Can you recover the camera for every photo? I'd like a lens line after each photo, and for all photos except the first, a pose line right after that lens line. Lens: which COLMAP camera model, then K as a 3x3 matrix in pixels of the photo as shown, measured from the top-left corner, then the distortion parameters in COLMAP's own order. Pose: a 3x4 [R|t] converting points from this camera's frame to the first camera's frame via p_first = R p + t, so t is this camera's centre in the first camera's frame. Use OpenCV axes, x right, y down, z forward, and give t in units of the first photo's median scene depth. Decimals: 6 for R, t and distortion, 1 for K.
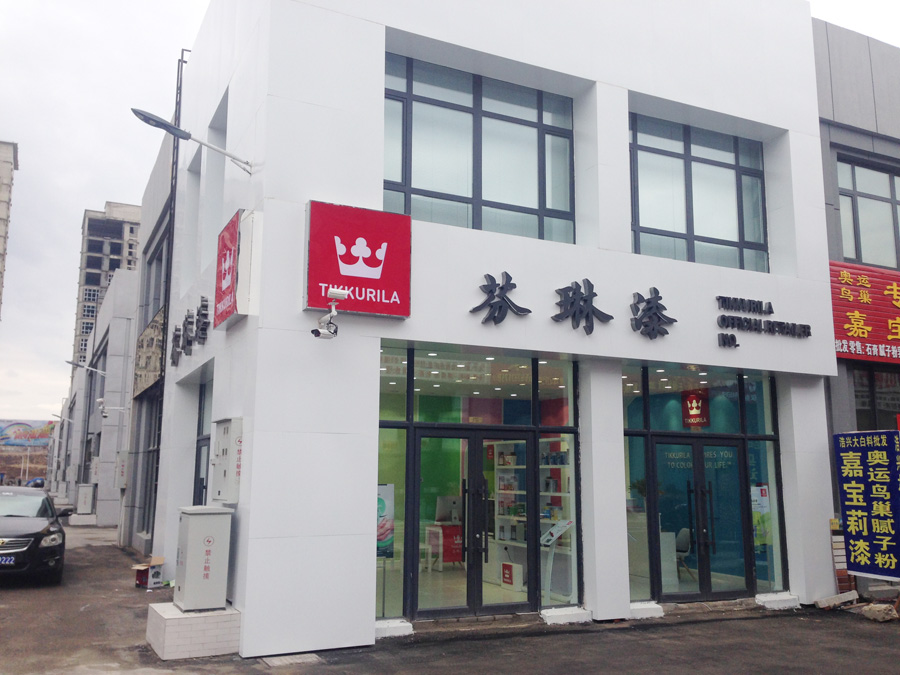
lens RADIAL K [[830.0, 0, 470.2], [0, 830.0, 339.0], [0, 0, 1]] dist [0.122240, -0.207890]
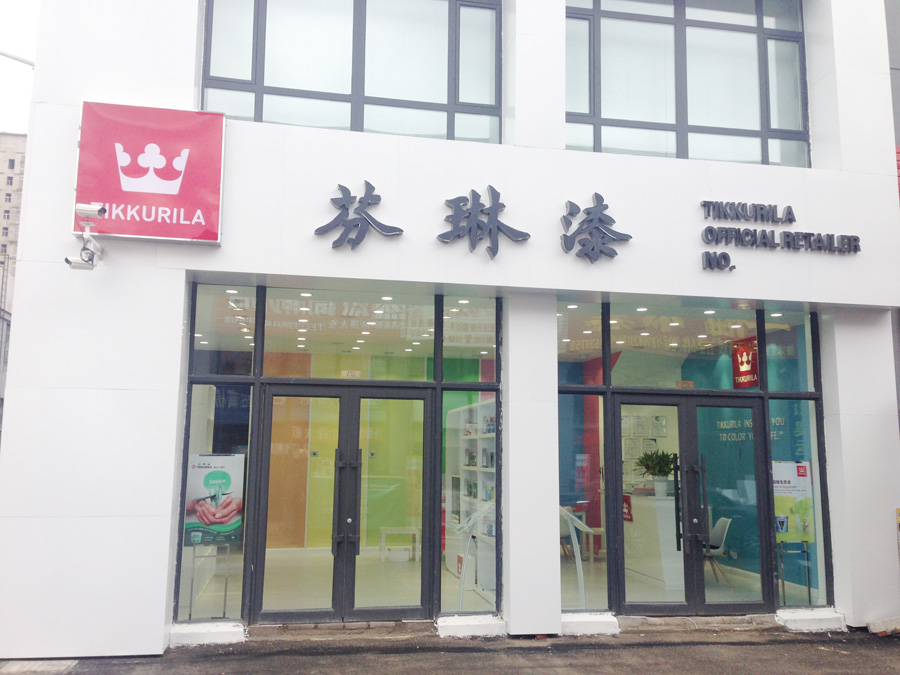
lens RADIAL K [[830.0, 0, 470.2], [0, 830.0, 339.0], [0, 0, 1]] dist [0.122240, -0.207890]
pose [[0.963741, -0.032458, -0.264858, 0.307117], [0.037704, 0.999180, 0.014744, 0.053196], [0.264162, -0.024196, 0.964175, 0.253781]]
